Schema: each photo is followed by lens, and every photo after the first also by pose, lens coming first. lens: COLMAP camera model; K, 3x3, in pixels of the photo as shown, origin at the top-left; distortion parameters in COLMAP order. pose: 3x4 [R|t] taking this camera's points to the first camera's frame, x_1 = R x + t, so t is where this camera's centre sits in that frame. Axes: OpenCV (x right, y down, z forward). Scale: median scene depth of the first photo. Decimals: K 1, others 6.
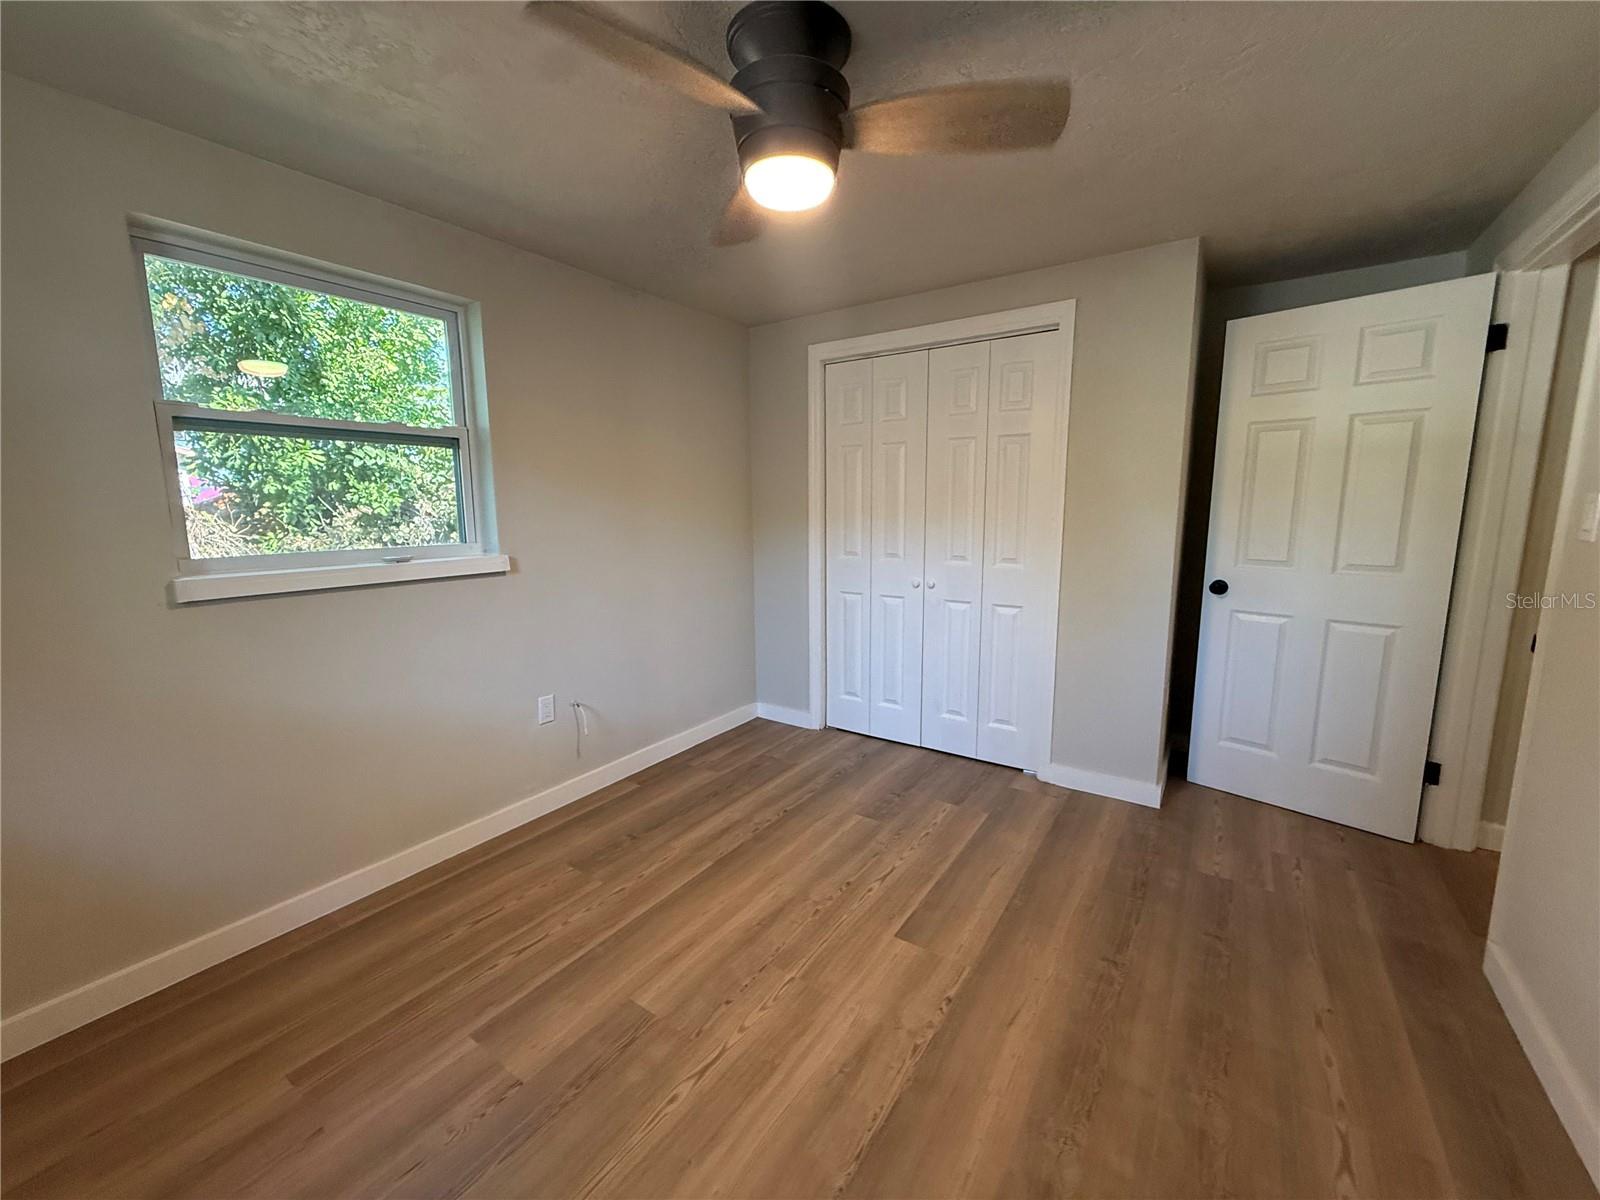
lens RADIAL K [[642.8, 0, 793.7], [0, 642.8, 599.7], [0, 0, 1]] dist [-0.001861, -0.000116]
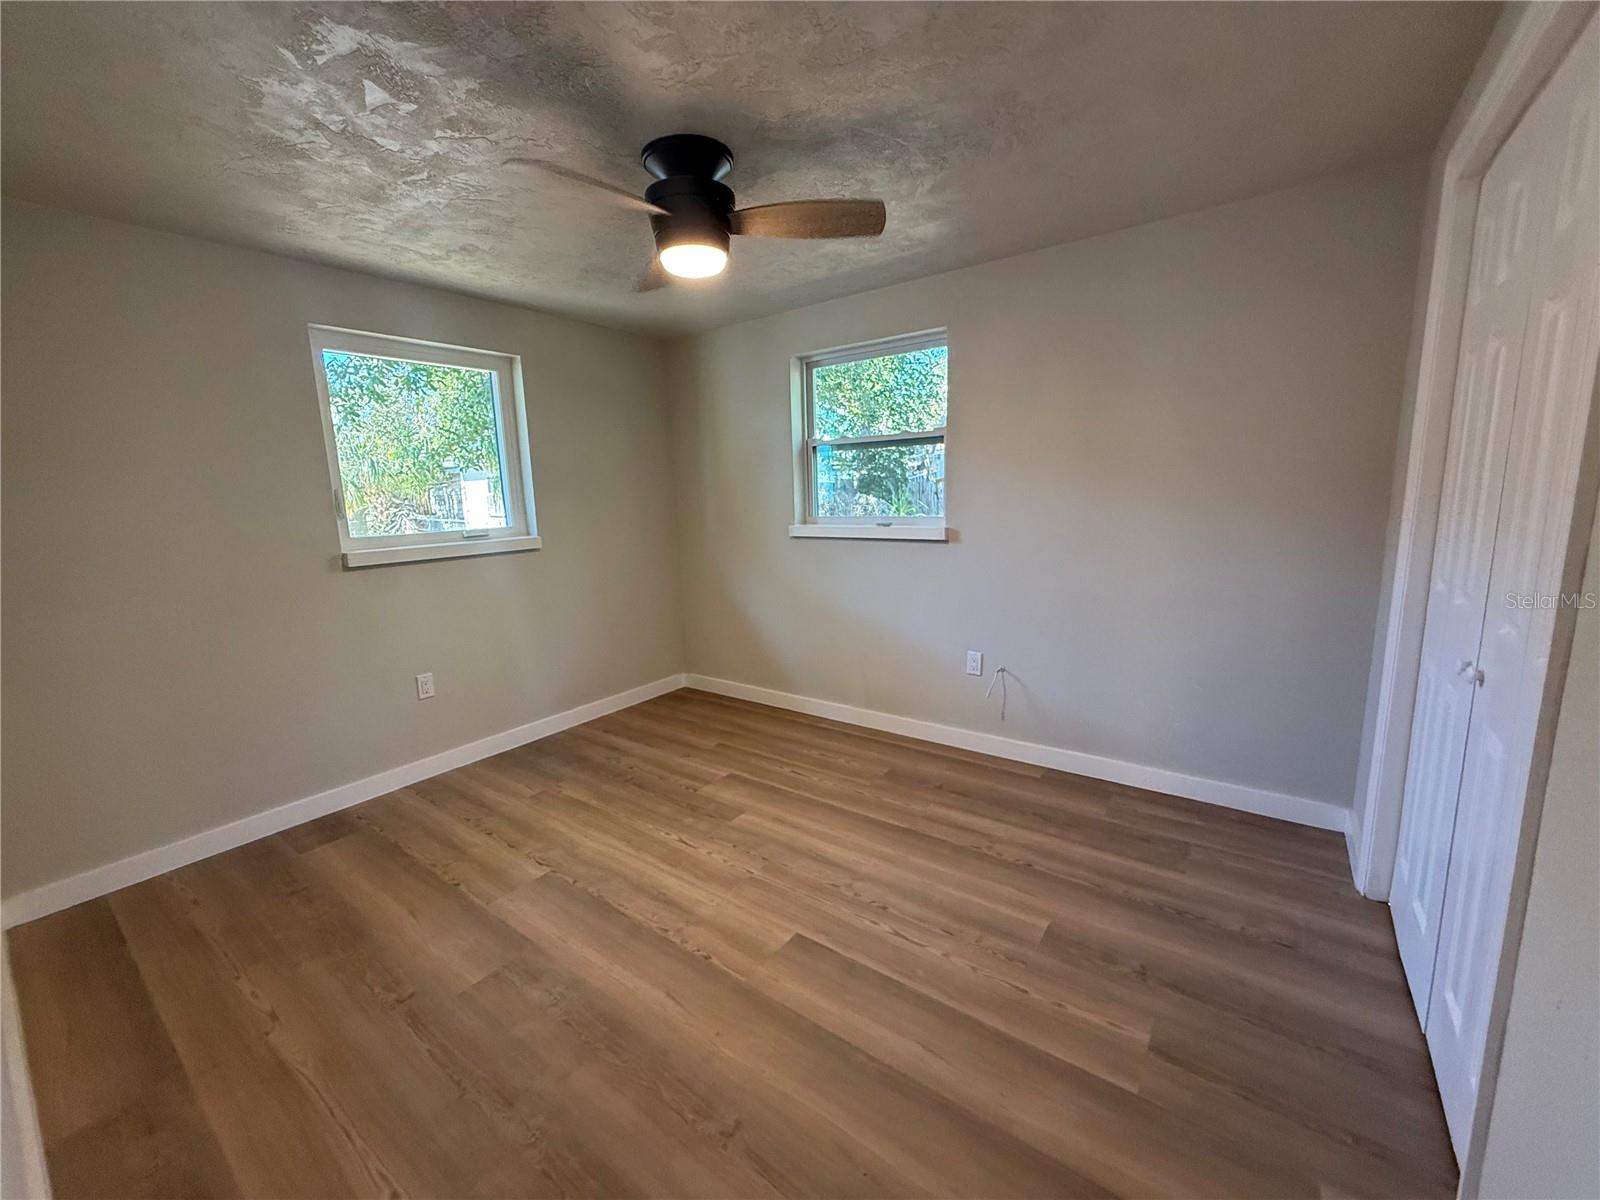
lens RADIAL K [[642.8, 0, 793.7], [0, 642.8, 599.7], [0, 0, 1]] dist [-0.001861, -0.000116]
pose [[-0.047169, 0.176076, -0.983246, 1.065263], [-0.119793, 0.976240, 0.180569, -0.158800], [0.991678, 0.126303, -0.024955, 0.978772]]
